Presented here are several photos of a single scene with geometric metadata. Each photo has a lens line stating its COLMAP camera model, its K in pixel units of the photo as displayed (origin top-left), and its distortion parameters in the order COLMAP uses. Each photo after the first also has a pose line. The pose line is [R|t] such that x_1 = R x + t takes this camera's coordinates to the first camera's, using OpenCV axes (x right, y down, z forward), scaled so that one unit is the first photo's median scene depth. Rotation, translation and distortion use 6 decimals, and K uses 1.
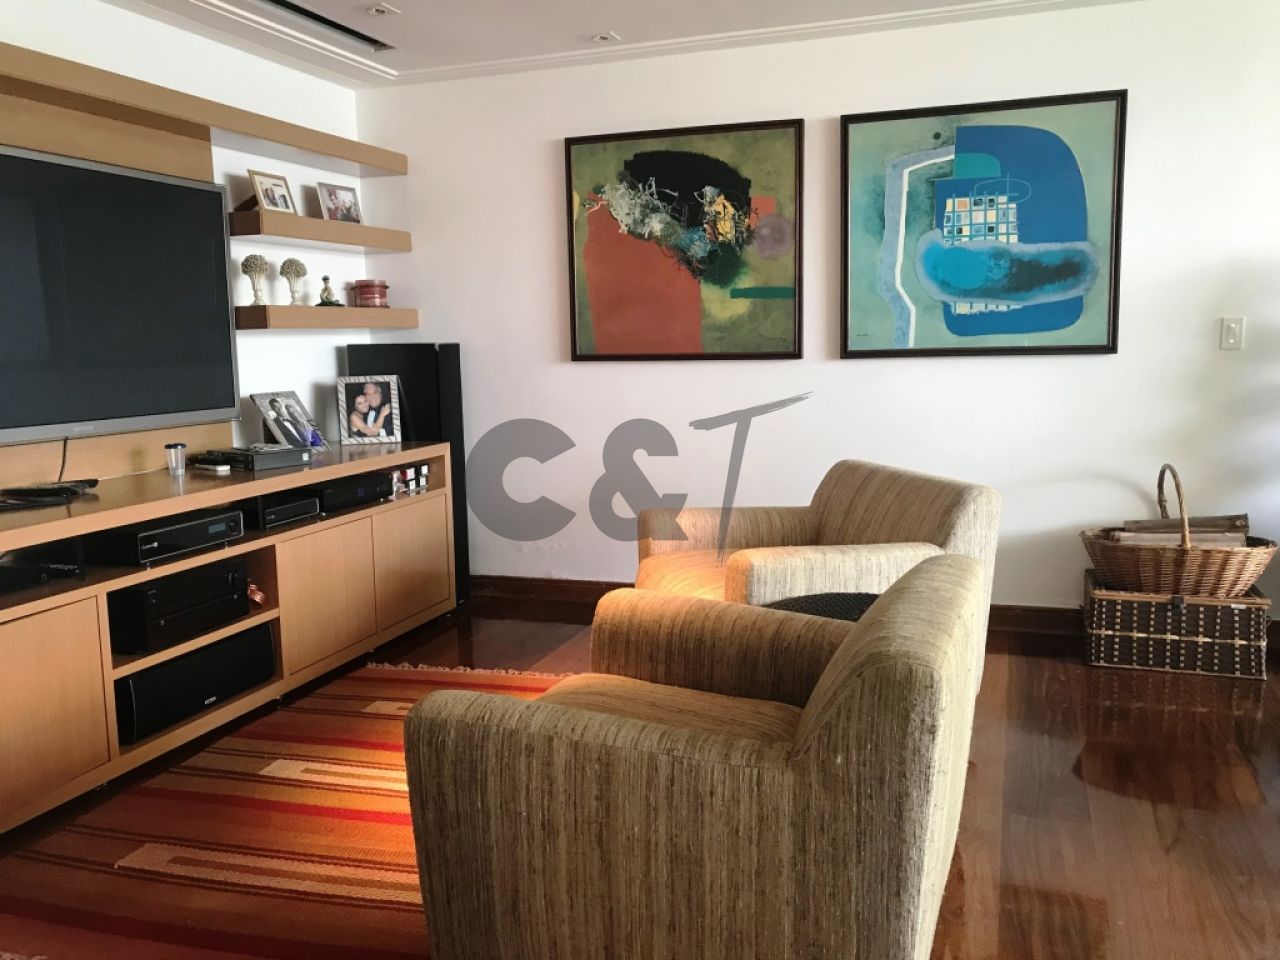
lens RADIAL K [[1025.8, 0, 633.3], [0, 1025.8, 472.3], [0, 0, 1]] dist [0.070354, -0.180710]
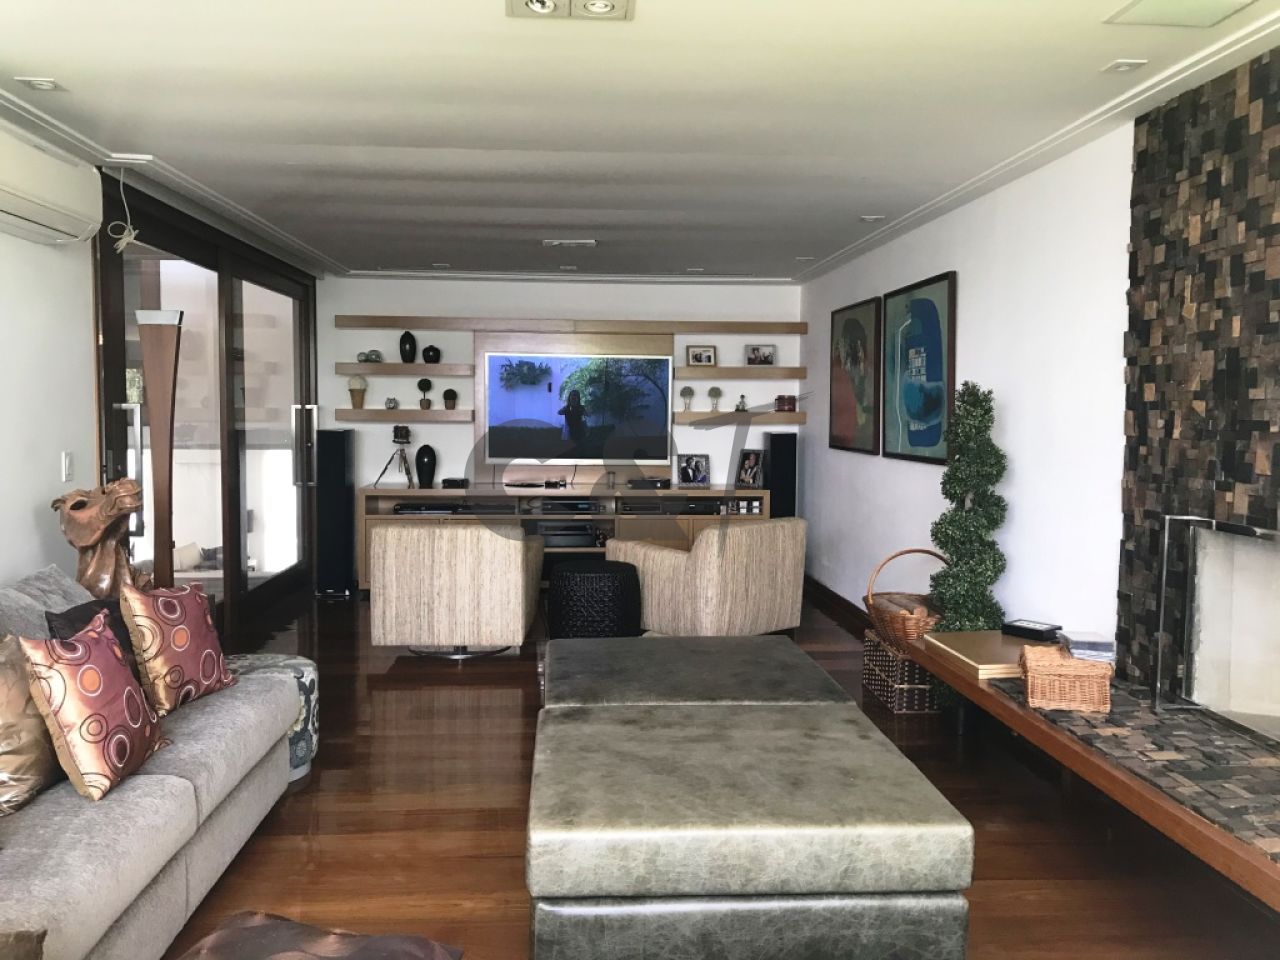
lens RADIAL K [[1025.8, 0, 633.3], [0, 1025.8, 472.3], [0, 0, 1]] dist [0.070354, -0.180710]
pose [[0.398229, 0.081425, -0.913665, 1.430170], [-0.134449, 0.990476, 0.029670, -0.087028], [0.907379, 0.111026, 0.405384, 0.097650]]
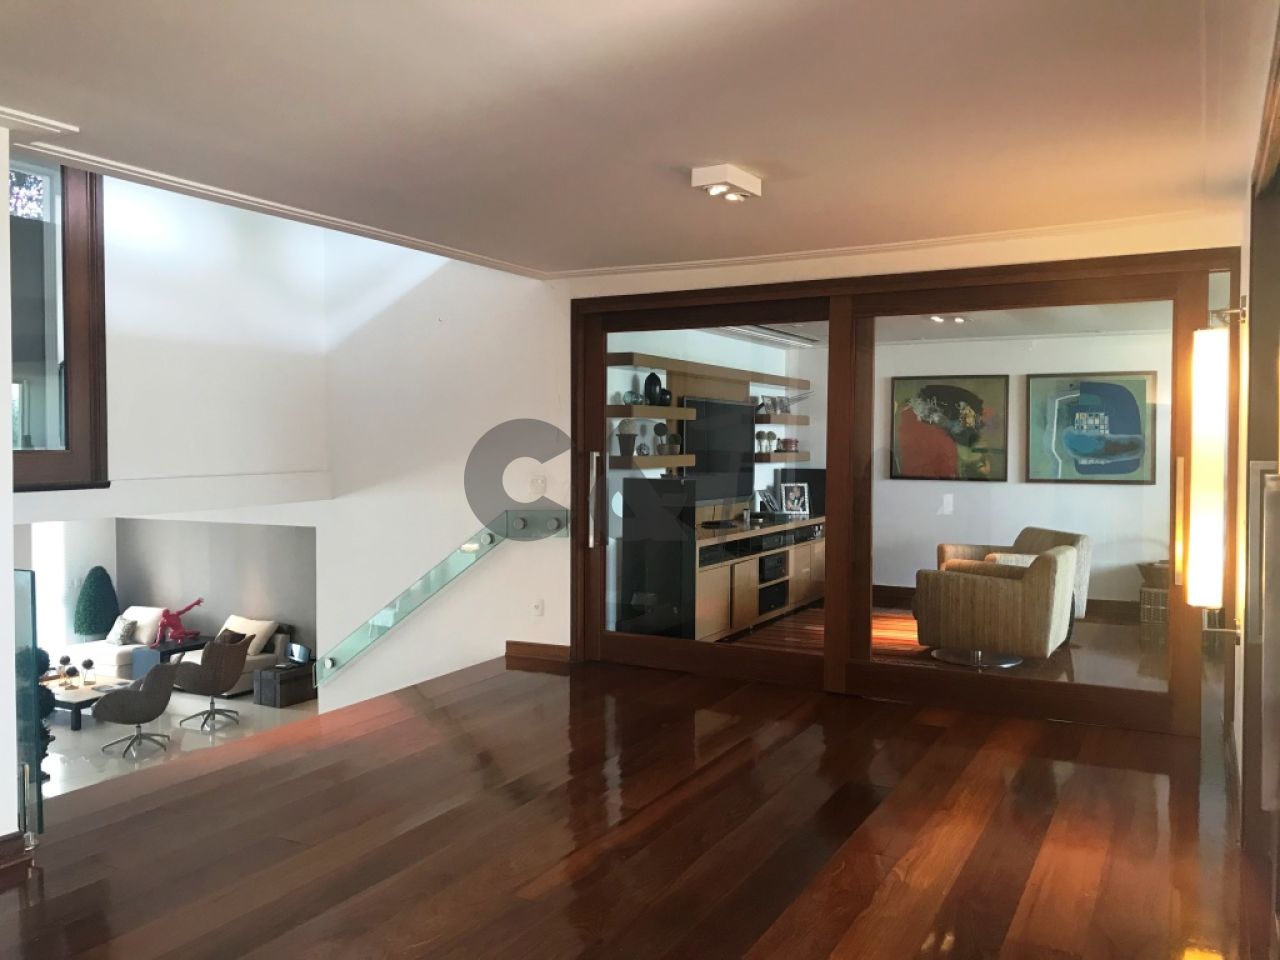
lens RADIAL K [[1025.8, 0, 633.3], [0, 1025.8, 472.3], [0, 0, 1]] dist [0.070354, -0.180710]
pose [[0.988834, 0.029435, -0.146084, -0.305274], [-0.043864, 0.994360, -0.096557, 0.117267], [0.142418, 0.101887, 0.984549, -1.289309]]
